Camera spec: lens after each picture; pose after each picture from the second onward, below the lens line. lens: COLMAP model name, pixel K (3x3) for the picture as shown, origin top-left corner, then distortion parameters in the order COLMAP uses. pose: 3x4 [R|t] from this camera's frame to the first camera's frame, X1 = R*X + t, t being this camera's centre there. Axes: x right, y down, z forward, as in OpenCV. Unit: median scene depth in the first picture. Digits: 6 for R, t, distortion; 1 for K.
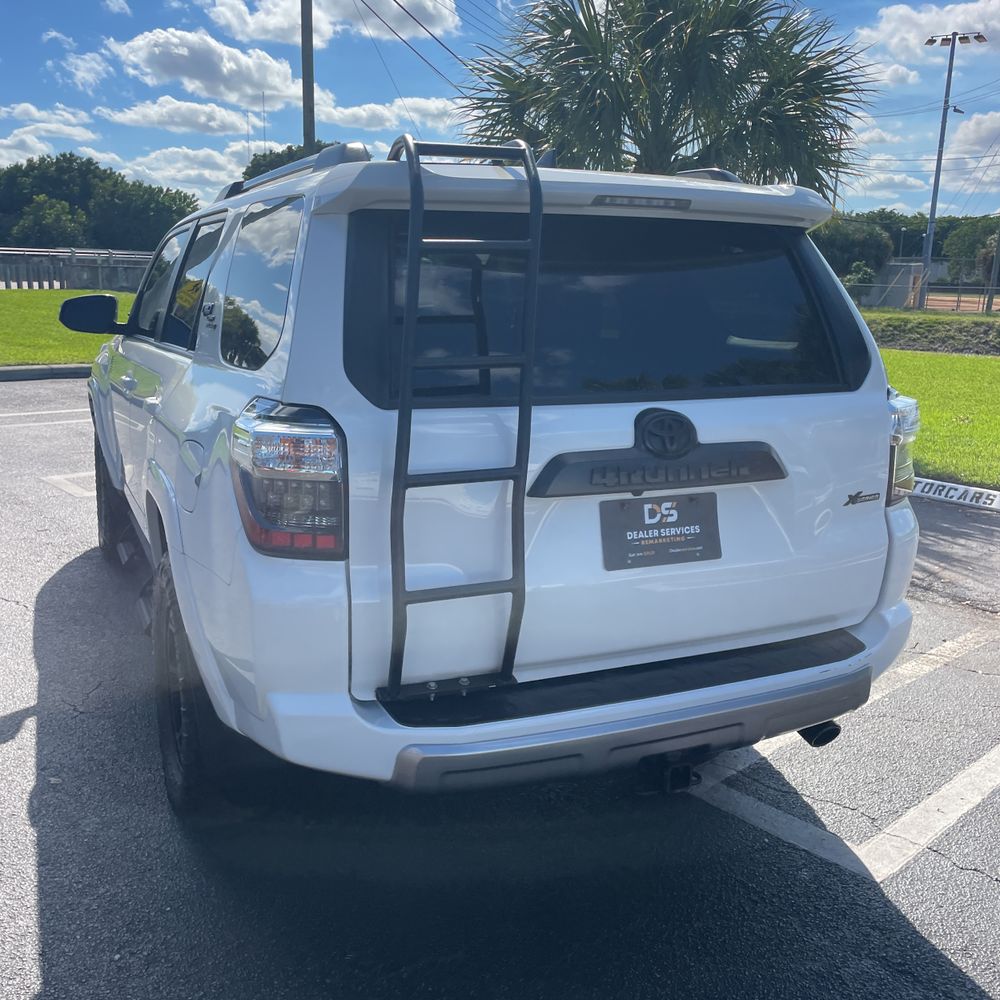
lens RADIAL K [[1014.2, 0, 500.0], [0, 1014.2, 500.0], [0, 0, 1]] dist [0.076762, -0.088163]
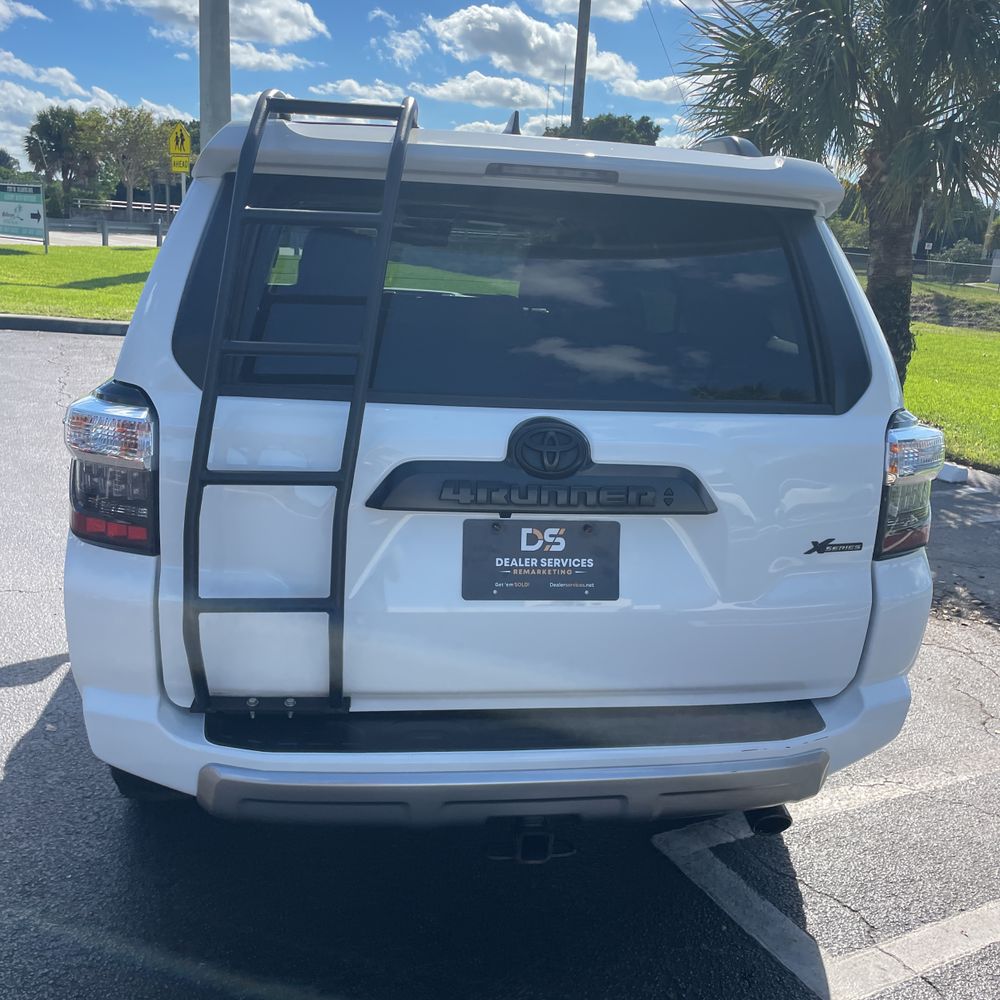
lens RADIAL K [[1013.8, 0, 495.5], [0, 1013.8, 509.2], [0, 0, 1]] dist [0.077095, -0.093000]
pose [[0.961909, 0.102181, -0.253555, 0.334368], [-0.094474, 0.994623, 0.042422, -0.045396], [0.256526, -0.016852, 0.966390, 0.164594]]
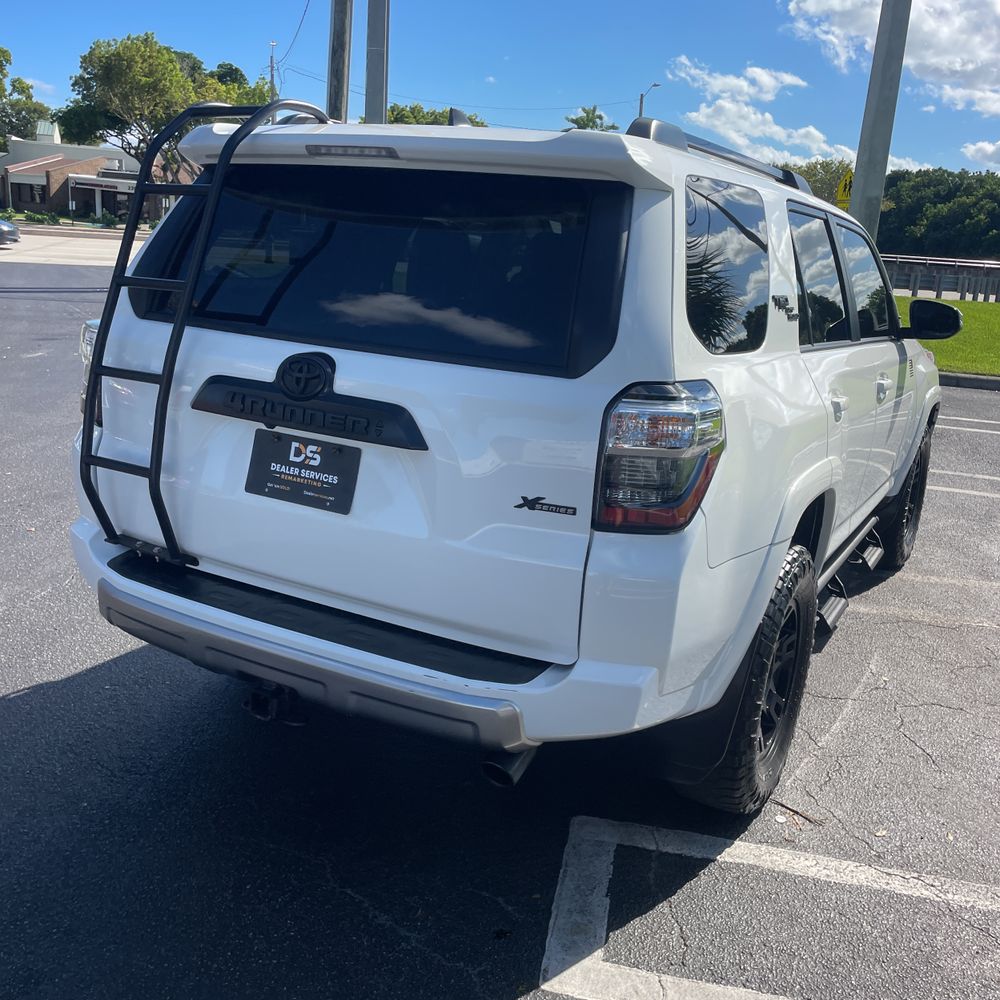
lens RADIAL K [[1014.2, 0, 500.0], [0, 1014.2, 500.0], [0, 0, 1]] dist [0.076762, -0.088163]
pose [[0.597803, 0.217130, -0.771677, 1.081739], [-0.229792, 0.968638, 0.094535, -0.084808], [0.768002, 0.120812, 0.628950, 0.510804]]
